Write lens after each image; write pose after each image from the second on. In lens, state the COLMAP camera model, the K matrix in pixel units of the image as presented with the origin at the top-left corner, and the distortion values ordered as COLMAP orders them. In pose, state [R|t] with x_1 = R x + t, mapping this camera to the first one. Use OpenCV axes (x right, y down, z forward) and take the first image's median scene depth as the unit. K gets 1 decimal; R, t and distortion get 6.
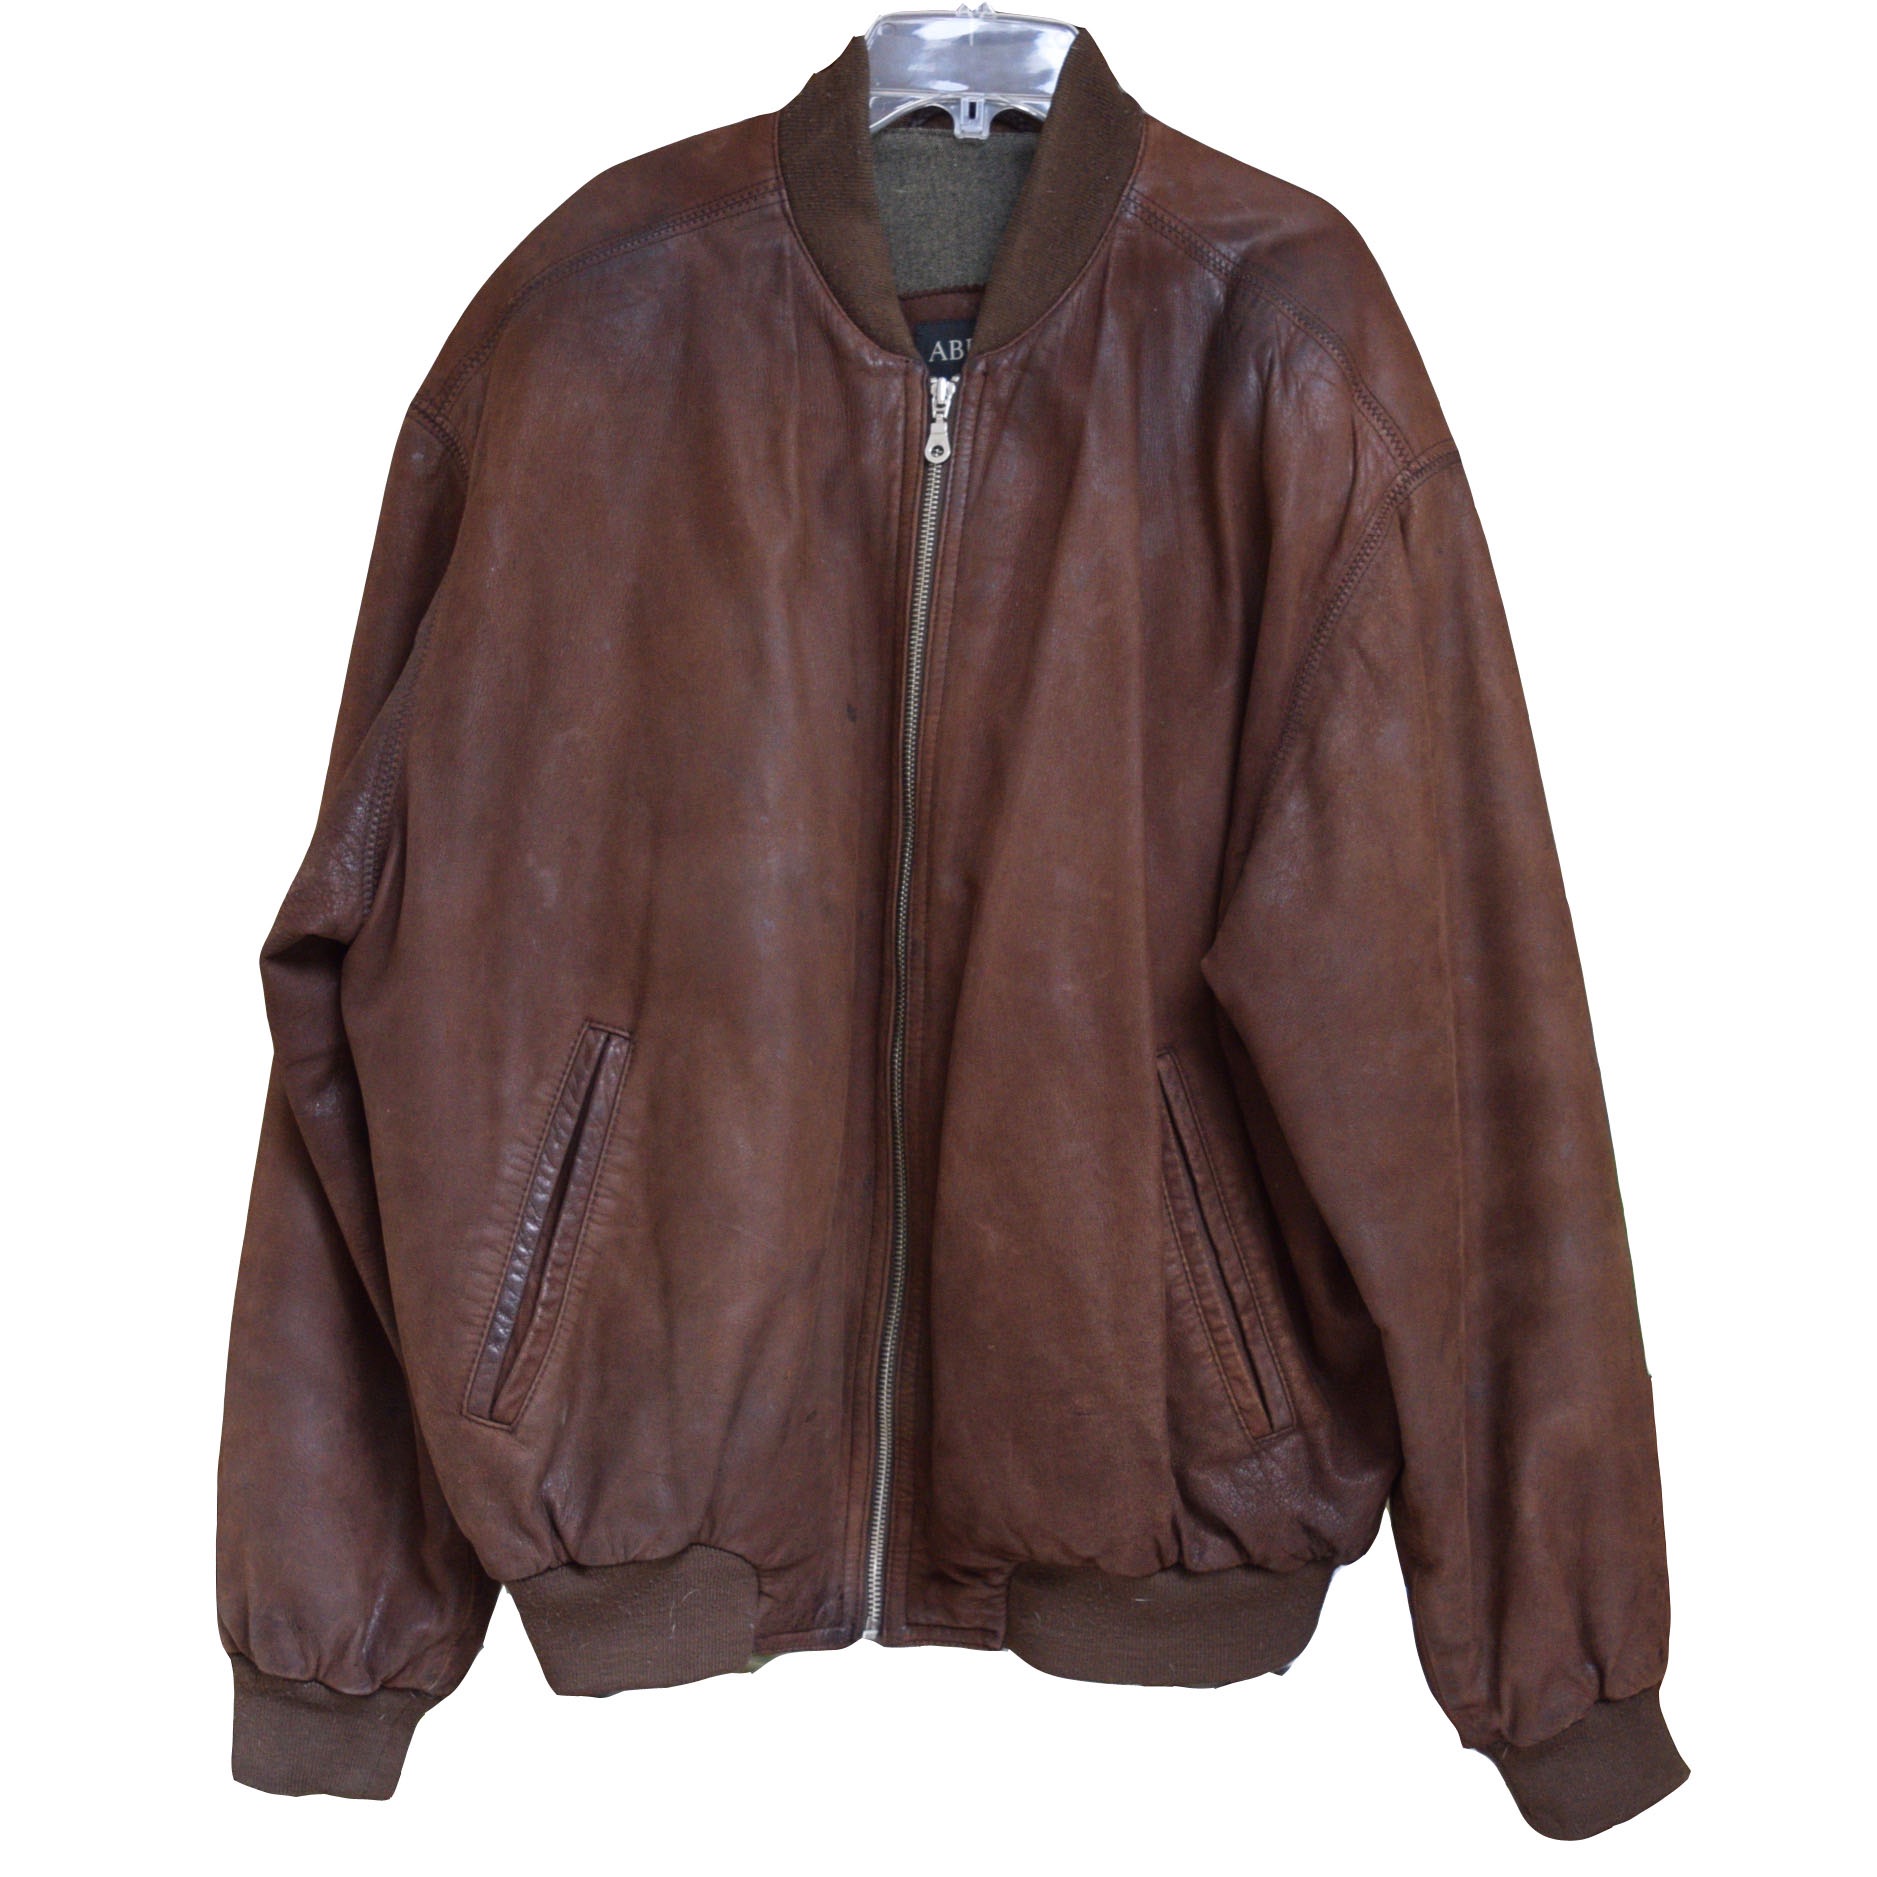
lens RADIAL K [[2505.7, 0, 938.5], [0, 2505.7, 938.5], [0, 0, 1]] dist [-0.115693, 0.037214]
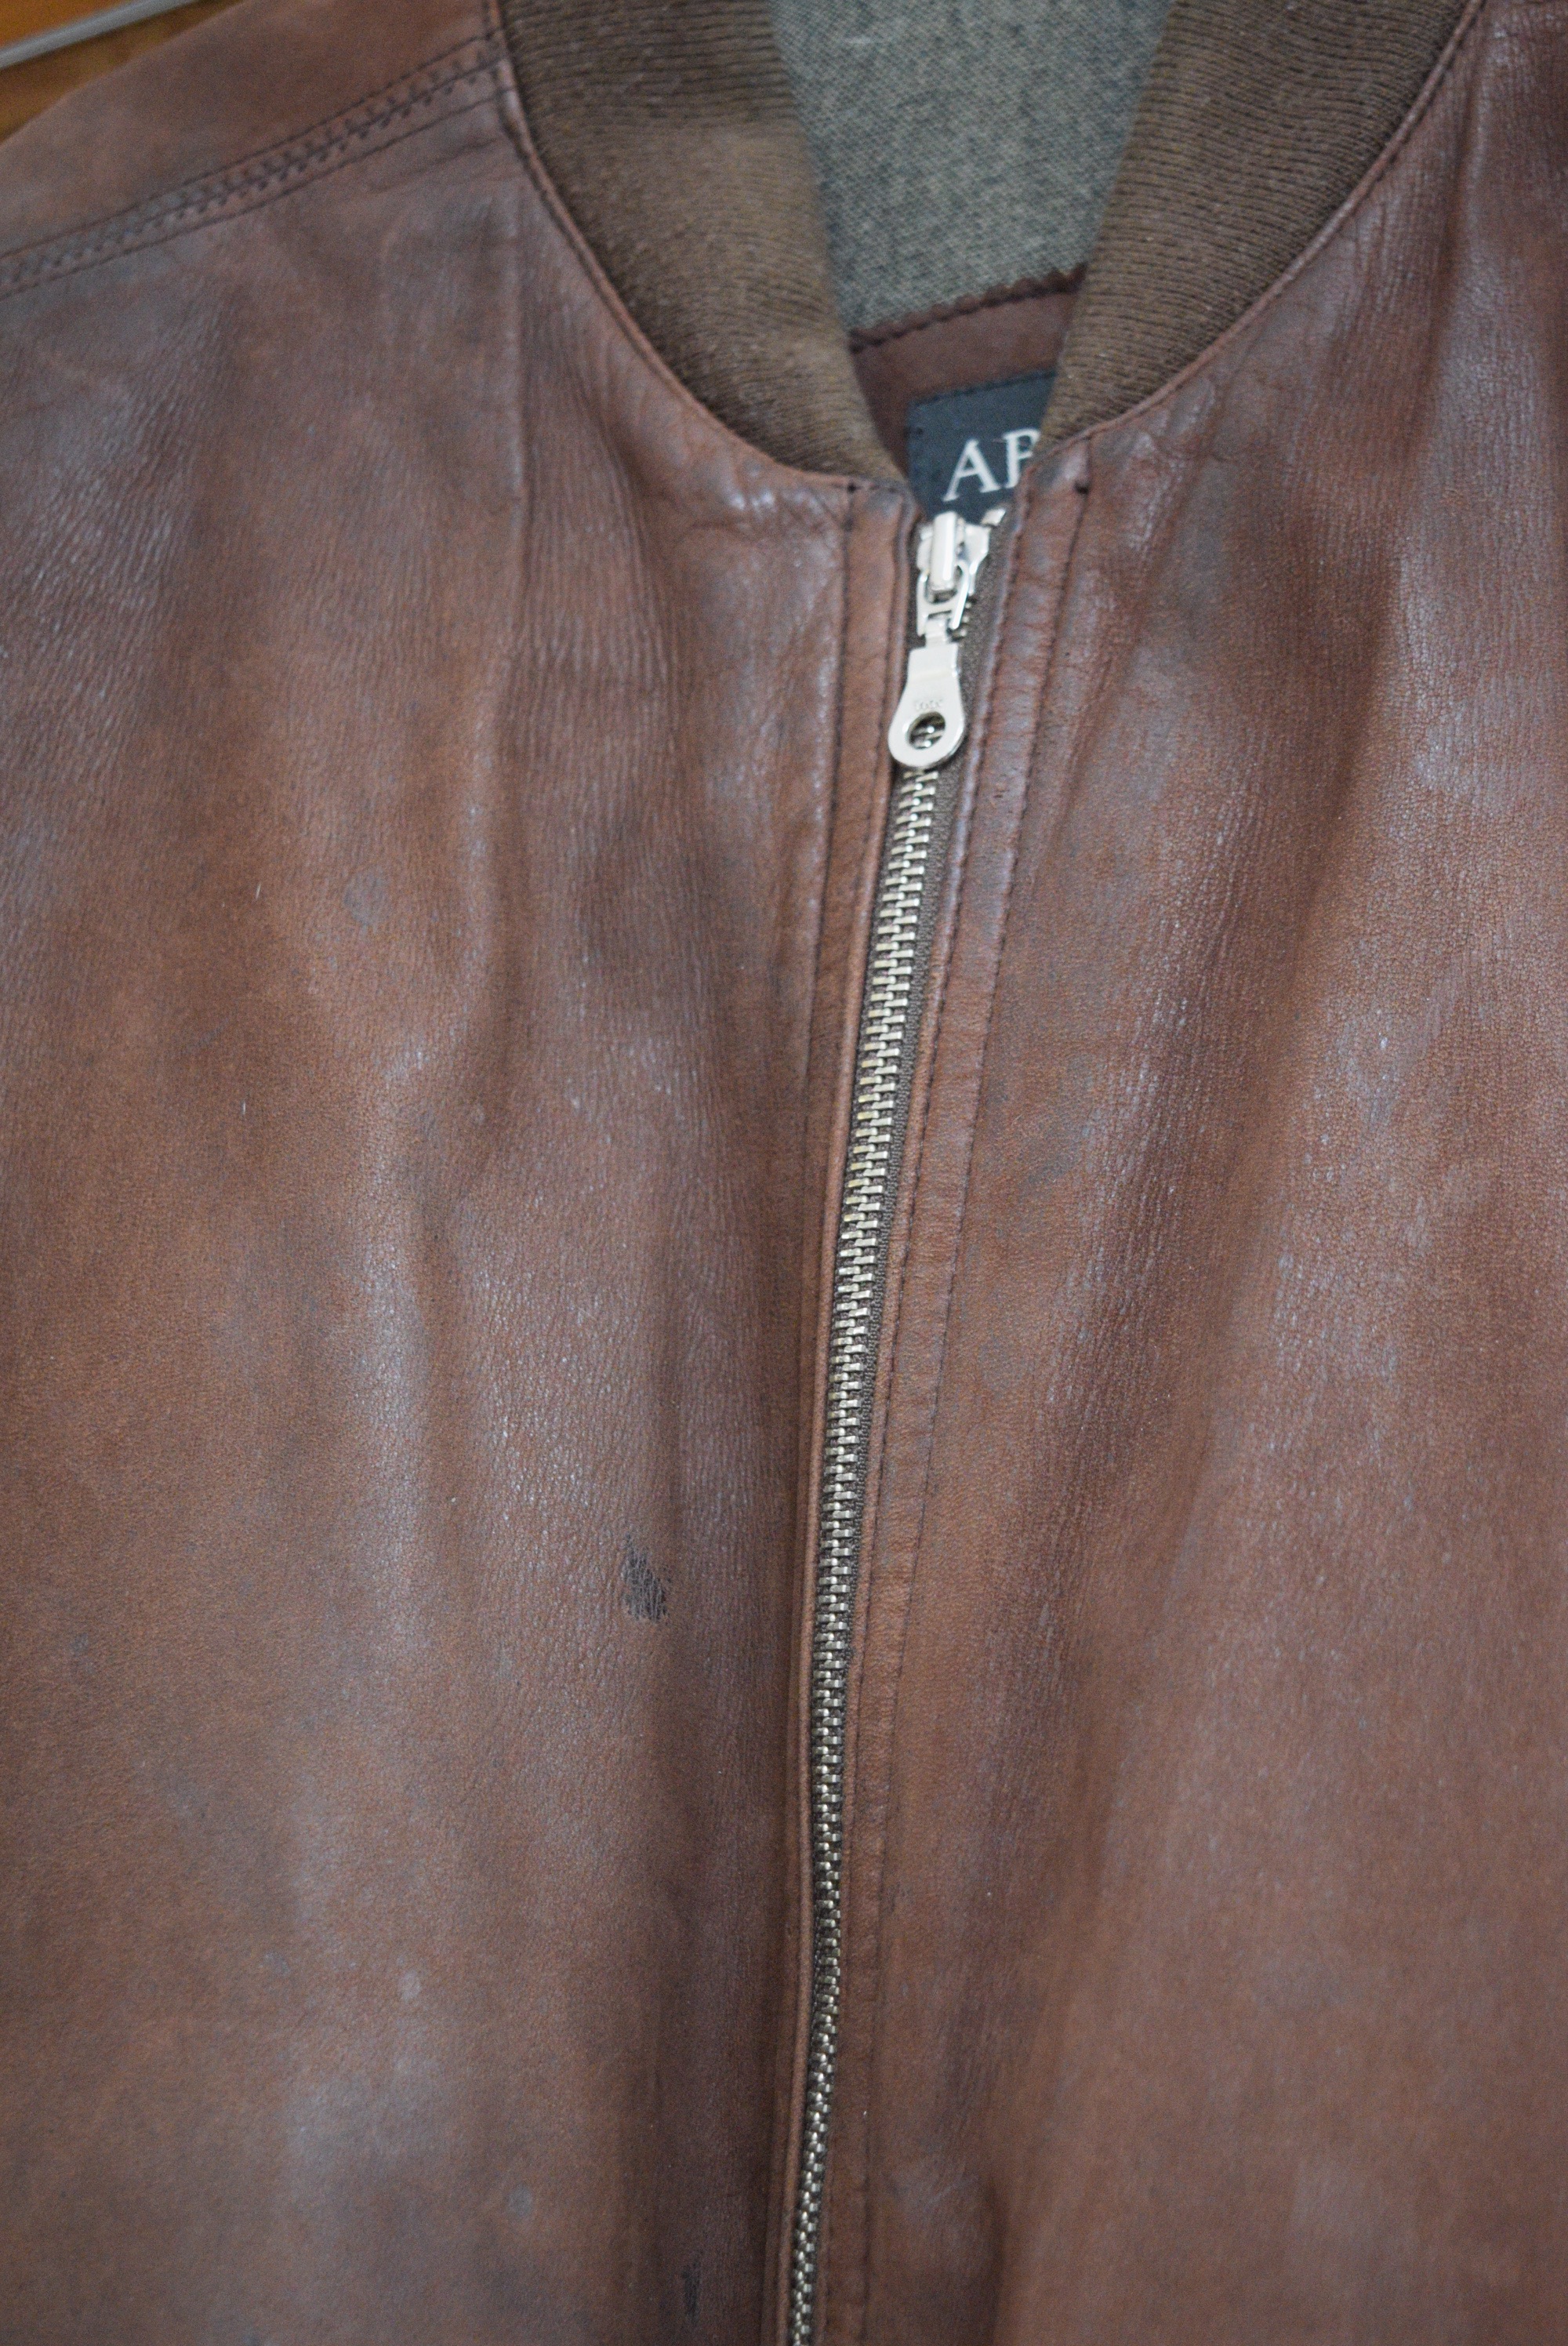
lens RADIAL K [[3369.2, 0, 784.0], [0, 3369.2, 1173.0], [0, 0, 1]] dist [-0.032359, 0.059263]
pose [[0.958295, -0.065006, -0.278291, 0.097523], [0.001209, 0.974699, -0.223517, -0.048926], [0.285780, 0.213859, 0.934128, 0.627228]]
